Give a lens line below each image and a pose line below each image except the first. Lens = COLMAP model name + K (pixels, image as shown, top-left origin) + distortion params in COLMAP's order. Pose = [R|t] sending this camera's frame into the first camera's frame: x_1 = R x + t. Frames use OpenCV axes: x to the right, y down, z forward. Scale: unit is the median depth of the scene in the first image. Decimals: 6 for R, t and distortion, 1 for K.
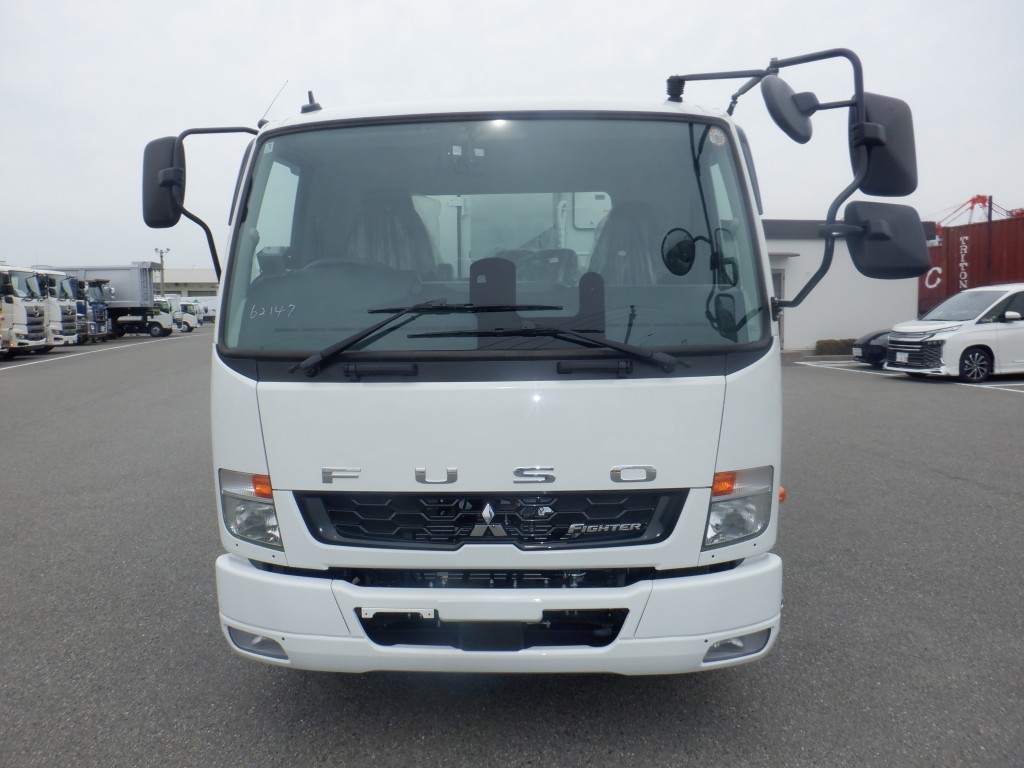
lens RADIAL K [[832.0, 0, 512.0], [0, 832.0, 384.0], [0, 0, 1]] dist [-0.005175, 0.000688]
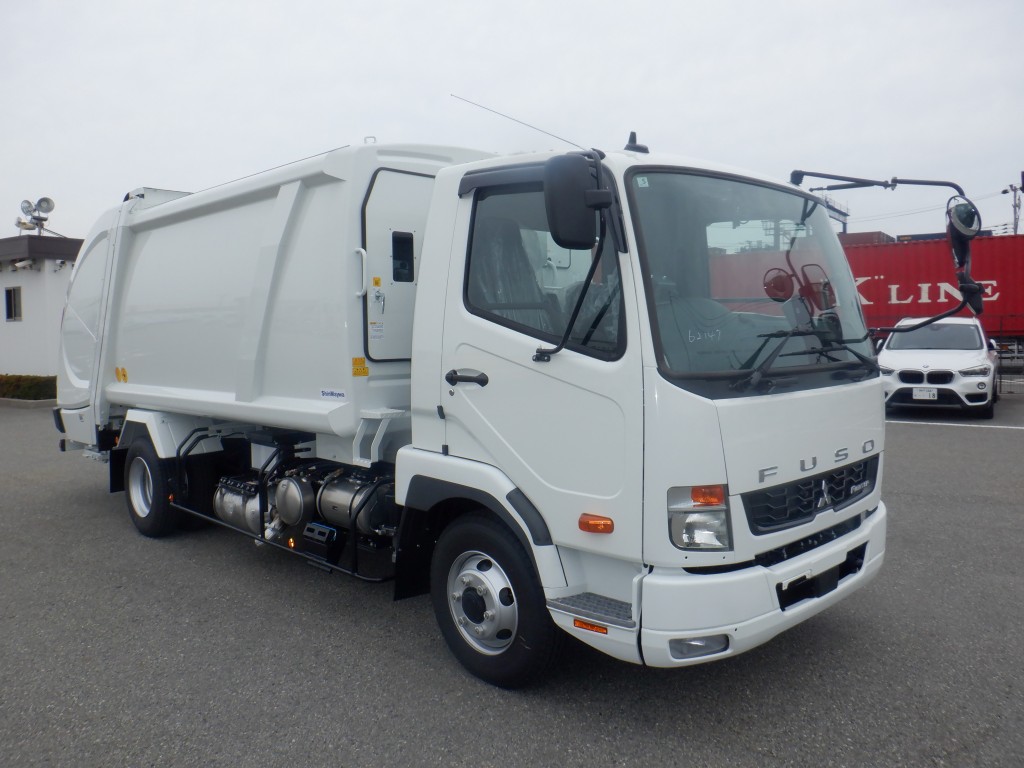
lens RADIAL K [[832.0, 0, 512.0], [0, 832.0, 384.0], [0, 0, 1]] dist [-0.005175, 0.000688]
pose [[0.689036, -0.055739, 0.722580, -1.278859], [0.078854, 0.996885, 0.001706, -0.046945], [-0.720424, 0.055803, 0.691285, 0.432657]]
